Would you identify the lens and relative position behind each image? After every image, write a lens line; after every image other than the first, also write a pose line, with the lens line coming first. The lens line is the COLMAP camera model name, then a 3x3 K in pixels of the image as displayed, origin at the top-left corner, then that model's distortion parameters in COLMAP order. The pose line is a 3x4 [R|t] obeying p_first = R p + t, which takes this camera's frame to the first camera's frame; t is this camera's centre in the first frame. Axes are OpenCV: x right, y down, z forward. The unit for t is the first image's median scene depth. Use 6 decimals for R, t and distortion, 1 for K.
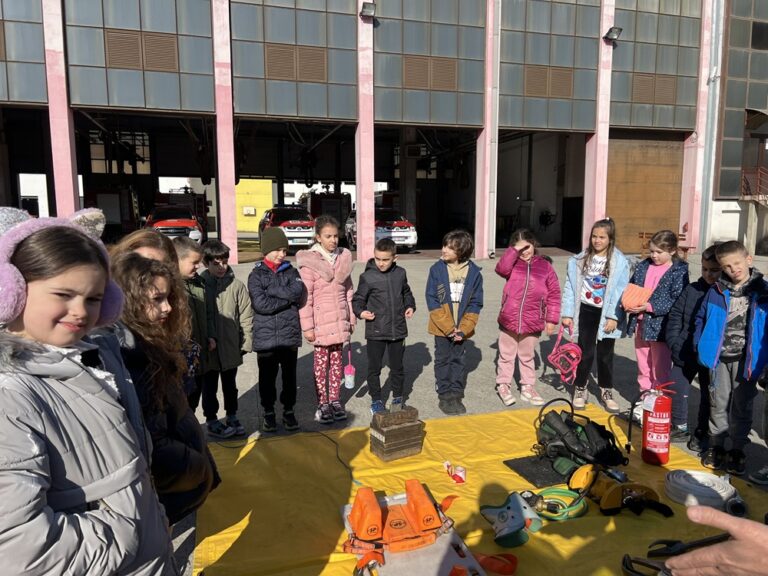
lens RADIAL K [[575.9, 0, 387.7], [0, 575.9, 288.6], [0, 0, 1]] dist [0.058547, -0.057478]
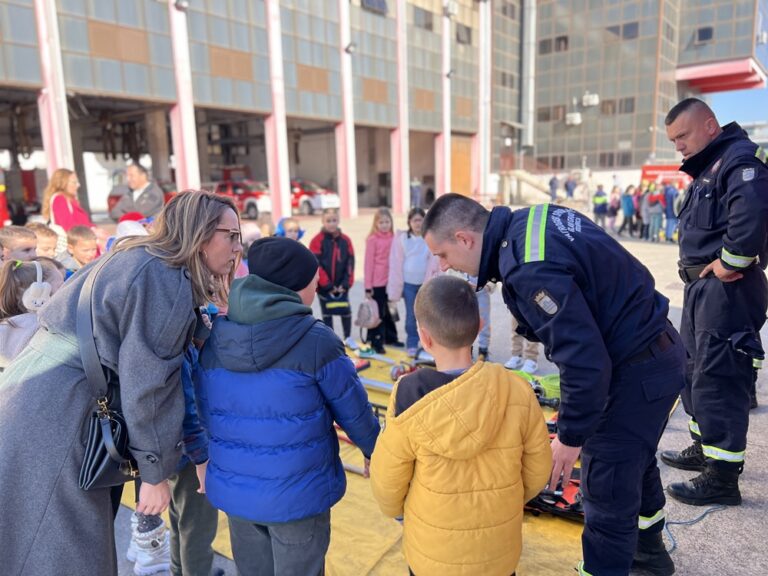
lens RADIAL K [[575.9, 0, 382.2], [0, 575.9, 291.0], [0, 0, 1]] dist [0.058547, -0.057478]
pose [[0.809087, -0.125070, 0.574226, -0.773653], [0.095091, 0.992078, 0.082096, 0.024915], [-0.579944, -0.011819, 0.814570, -0.234674]]
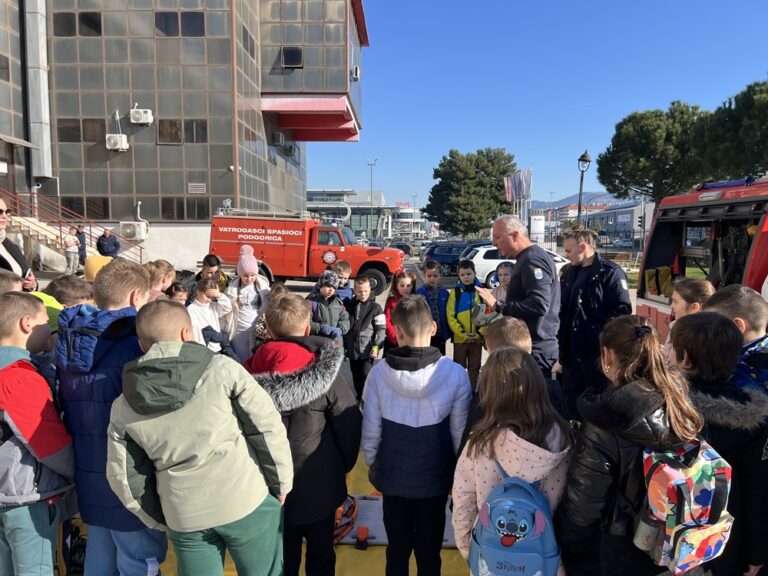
lens RADIAL K [[575.9, 0, 382.6], [0, 575.9, 282.0], [0, 0, 1]] dist [0.058547, -0.057478]
pose [[0.306469, -0.070935, 0.949234, -0.137566], [0.107040, 0.993463, 0.039681, -0.015737], [-0.945843, 0.089445, 0.312059, 0.068567]]
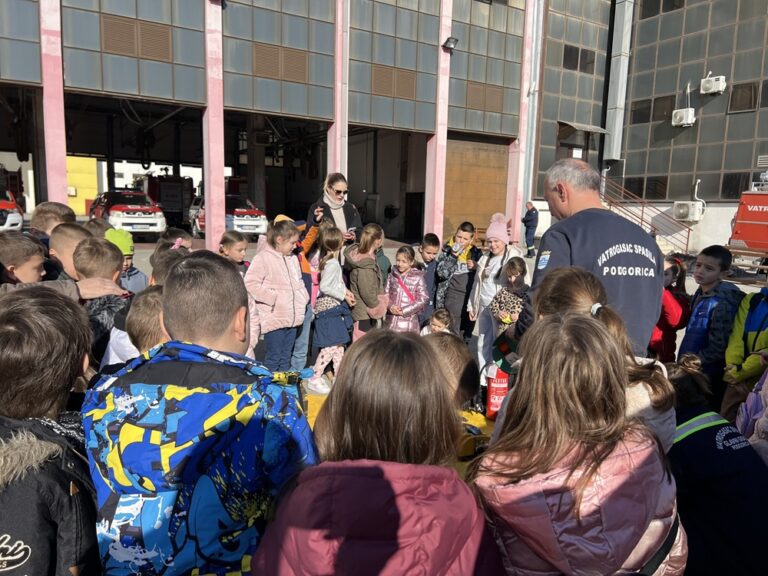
lens RADIAL K [[575.9, 0, 383.5], [0, 575.9, 288.4], [0, 0, 1]] dist [0.058547, -0.057478]
pose [[0.966209, -0.005480, 0.257702, -0.015145], [0.000457, 0.999809, 0.019545, -0.001080], [-0.257760, -0.018767, 0.966027, -0.021475]]
